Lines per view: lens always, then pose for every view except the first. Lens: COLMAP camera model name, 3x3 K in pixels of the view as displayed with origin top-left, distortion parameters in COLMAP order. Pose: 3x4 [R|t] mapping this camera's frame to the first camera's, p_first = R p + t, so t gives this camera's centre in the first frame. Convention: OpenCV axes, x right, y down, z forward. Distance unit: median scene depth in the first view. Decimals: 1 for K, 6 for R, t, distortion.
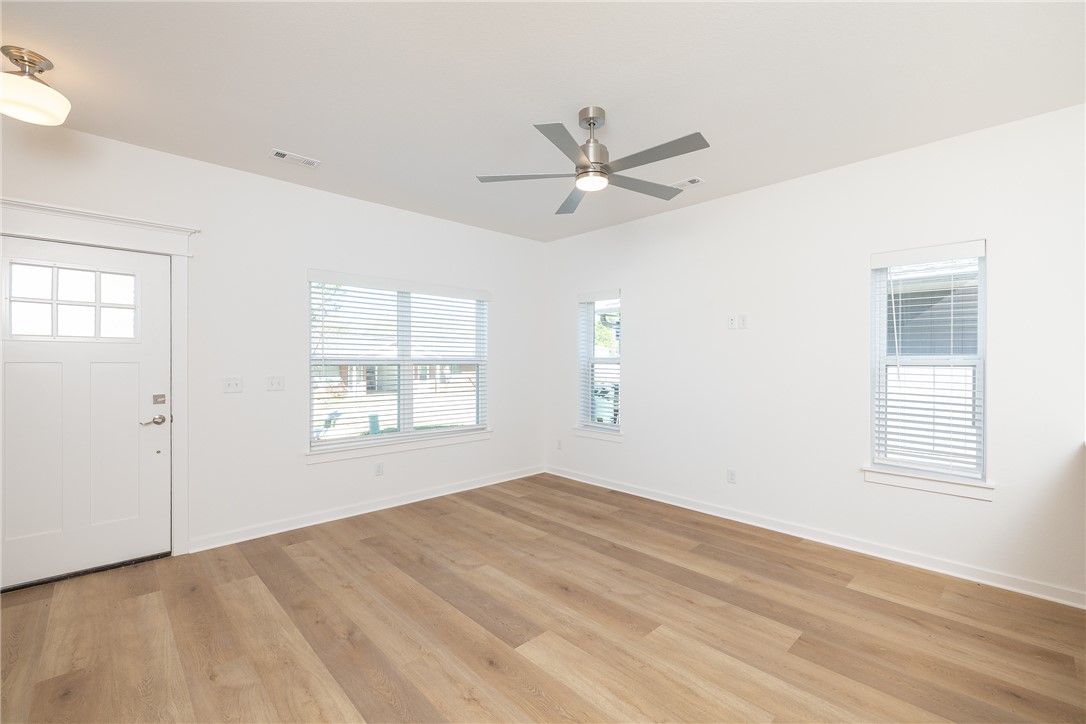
lens RADIAL K [[464.8, 0, 545.0], [0, 464.8, 362.8], [0, 0, 1]] dist [0.001679, 0.000259]
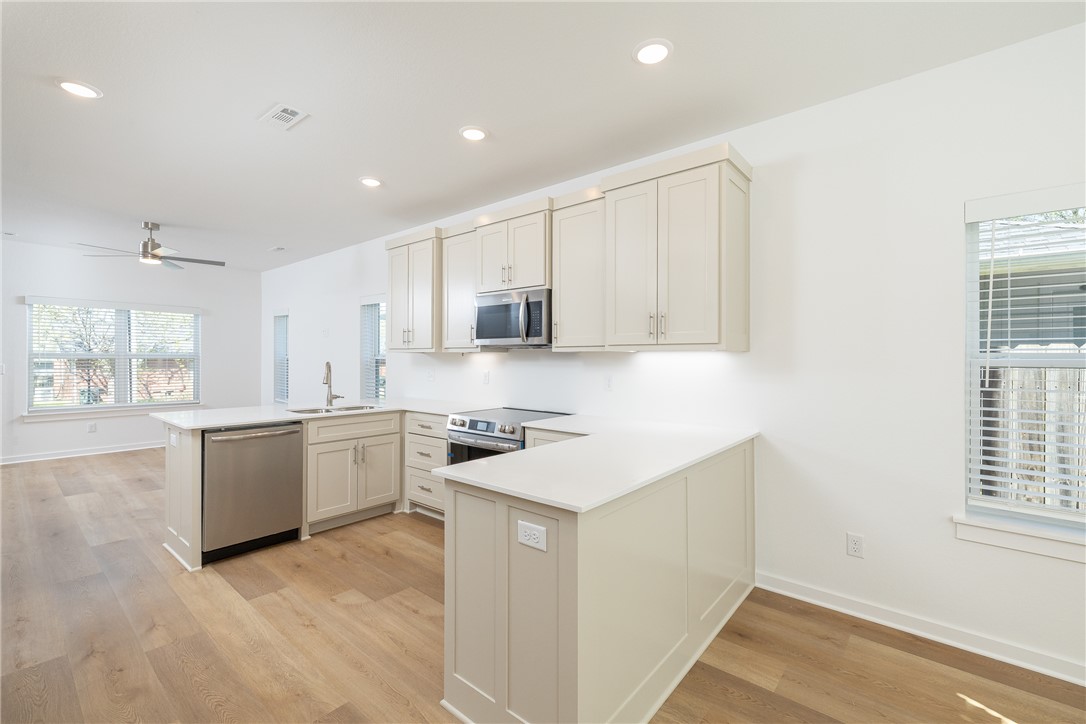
lens RADIAL K [[464.8, 0, 545.0], [0, 464.8, 362.8], [0, 0, 1]] dist [0.001679, 0.000259]
pose [[0.994038, -0.006666, 0.108826, 1.291326], [0.005253, 0.999898, 0.013258, -0.002822], [-0.108903, -0.012607, 0.993972, -0.906061]]
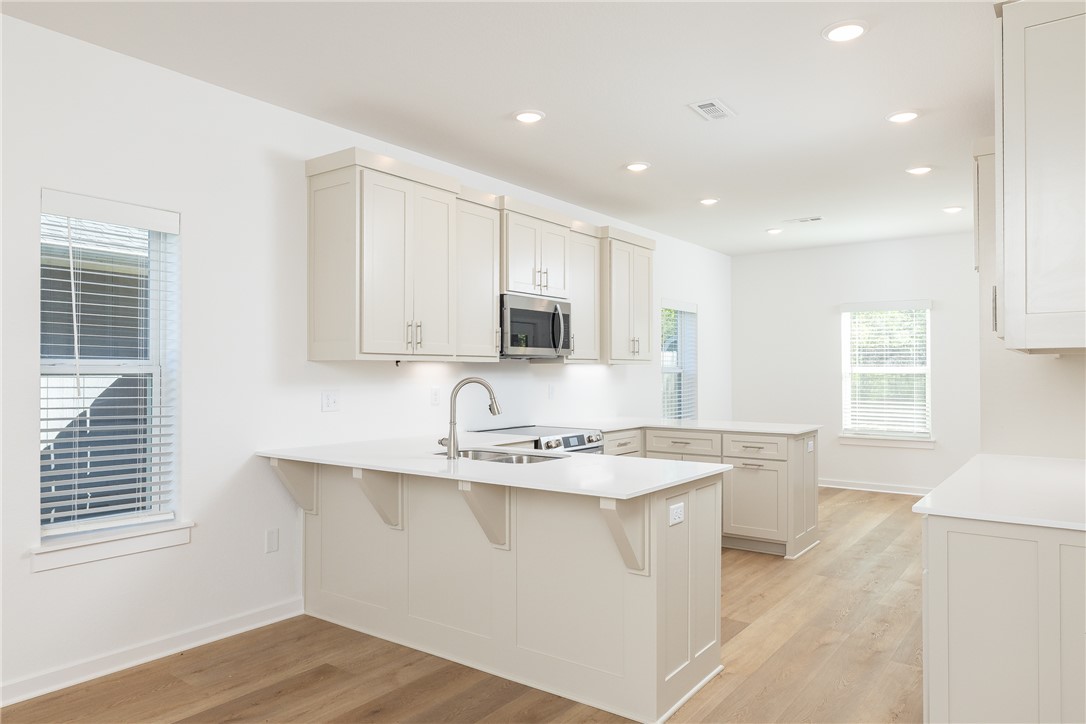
lens RADIAL K [[710.6, 0, 543.0], [0, 710.6, 362.0], [0, 0, 1]] dist [-0.009816, -0.001701]
pose [[-0.168106, 0.008838, 0.985729, -0.313154], [-0.000227, 0.999959, -0.009004, -0.002128], [-0.985769, -0.001737, -0.168097, 0.552893]]
